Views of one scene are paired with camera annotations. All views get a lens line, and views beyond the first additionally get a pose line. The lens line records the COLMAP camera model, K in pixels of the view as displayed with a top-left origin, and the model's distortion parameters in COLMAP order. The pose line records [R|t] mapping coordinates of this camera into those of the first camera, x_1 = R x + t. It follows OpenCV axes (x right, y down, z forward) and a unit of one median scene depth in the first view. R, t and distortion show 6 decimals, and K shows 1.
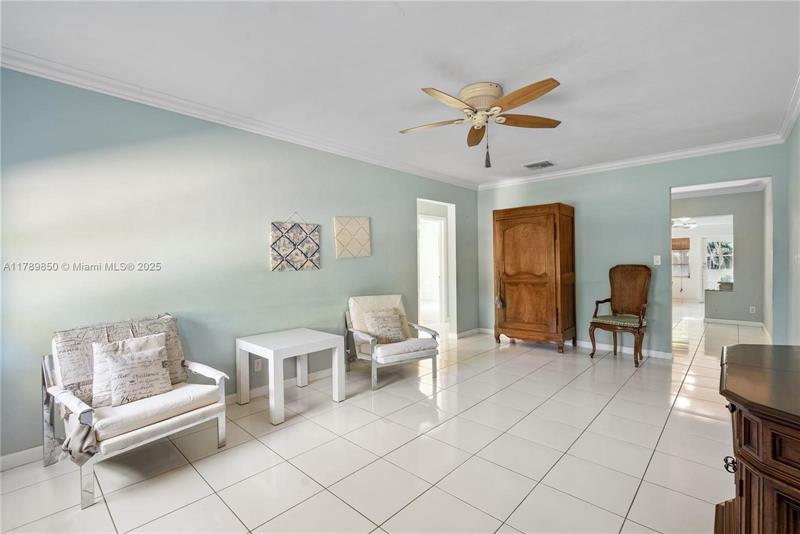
lens RADIAL K [[363.6, 0, 392.7], [0, 363.6, 262.9], [0, 0, 1]] dist [-0.002920, 0.000697]
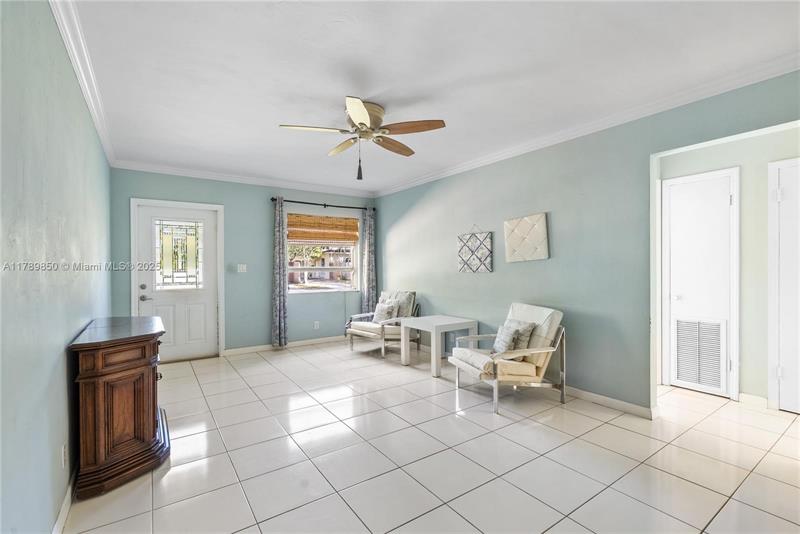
lens RADIAL K [[363.6, 0, 398.1], [0, 363.6, 266.7], [0, 0, 1]] dist [-0.002920, 0.000697]
pose [[-0.198664, 0.008944, -0.980027, 0.957668], [-0.005903, 0.999929, 0.010322, -0.009338], [0.980050, 0.007835, -0.198598, 0.978830]]
